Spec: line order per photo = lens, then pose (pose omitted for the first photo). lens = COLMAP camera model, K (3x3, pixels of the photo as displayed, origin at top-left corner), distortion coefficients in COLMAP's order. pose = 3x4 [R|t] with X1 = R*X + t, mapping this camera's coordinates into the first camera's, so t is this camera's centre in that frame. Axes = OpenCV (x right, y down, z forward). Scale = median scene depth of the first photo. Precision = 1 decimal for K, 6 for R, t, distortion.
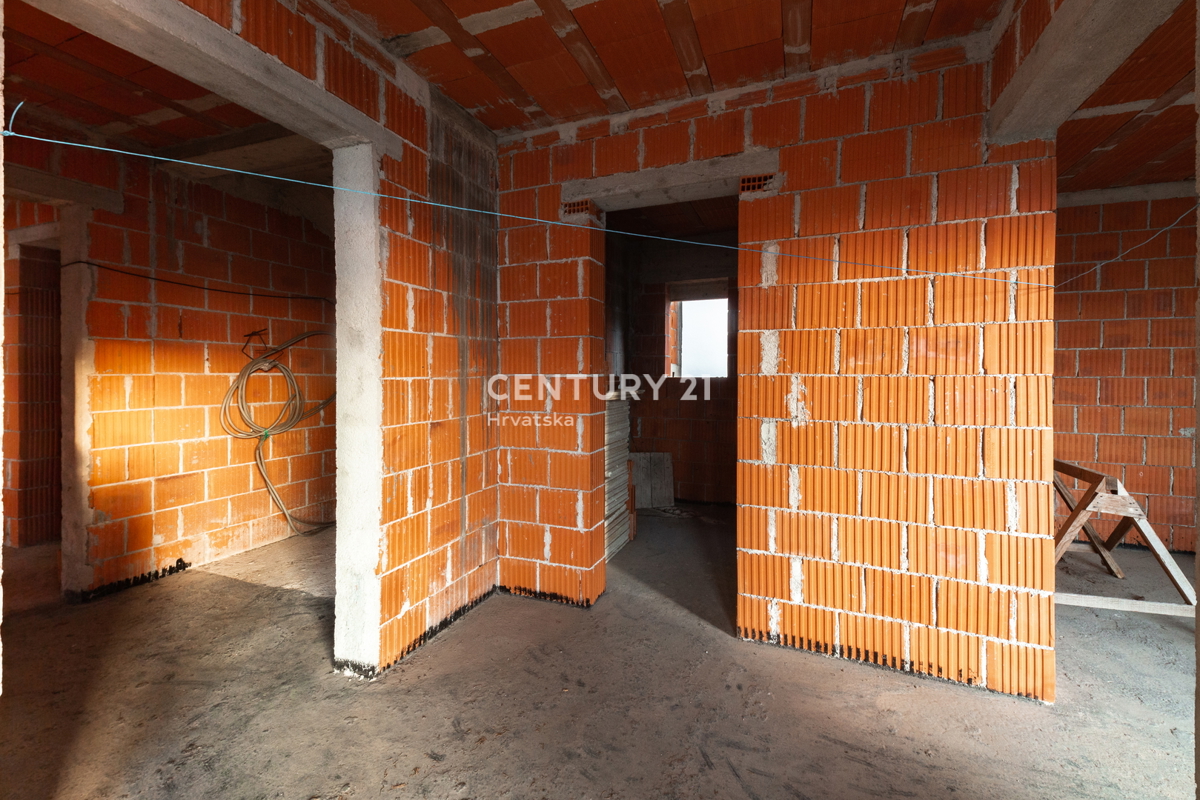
lens RADIAL K [[466.4, 0, 645.4], [0, 466.4, 379.2], [0, 0, 1]] dist [0.018674, 0.000097]
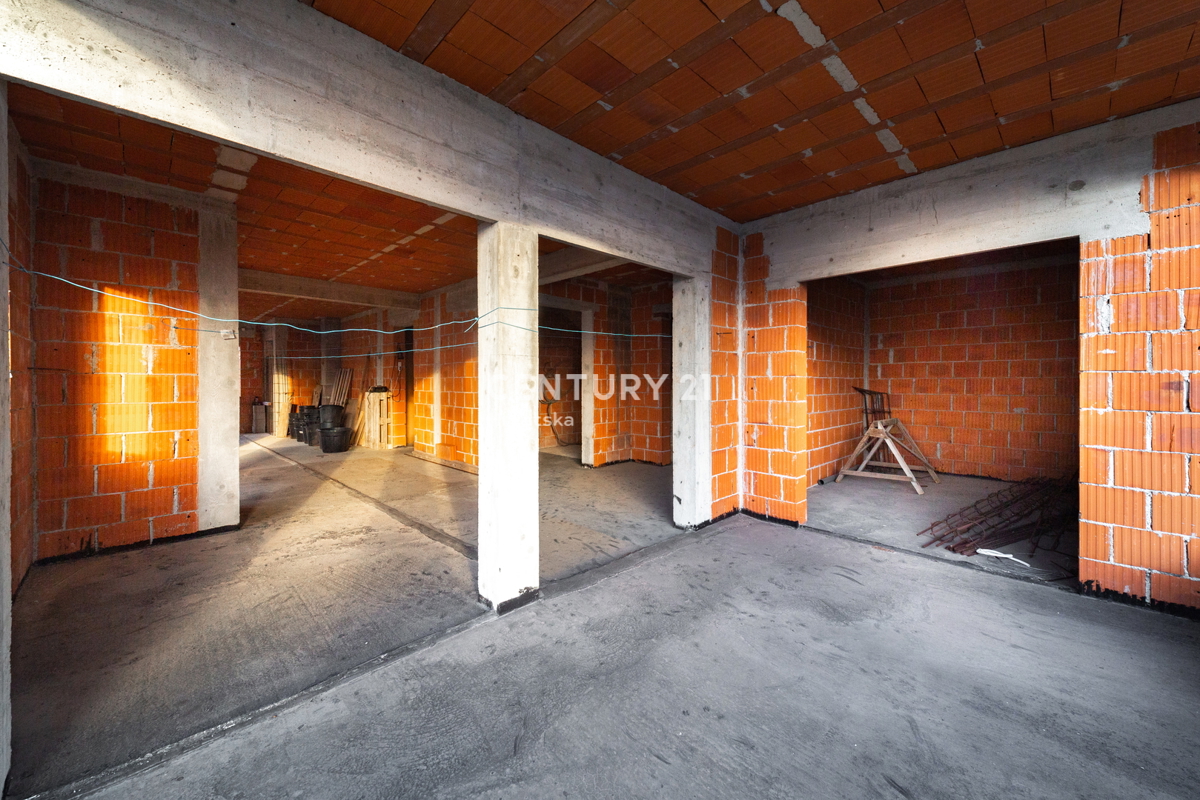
lens RADIAL K [[466.4, 0, 600.8], [0, 466.4, 388.3], [0, 0, 1]] dist [0.018674, 0.000097]
pose [[0.895785, 0.003620, -0.444473, 0.755020], [-0.000252, 0.999971, 0.007637, 0.027202], [0.444488, -0.006729, 0.895760, -1.538800]]
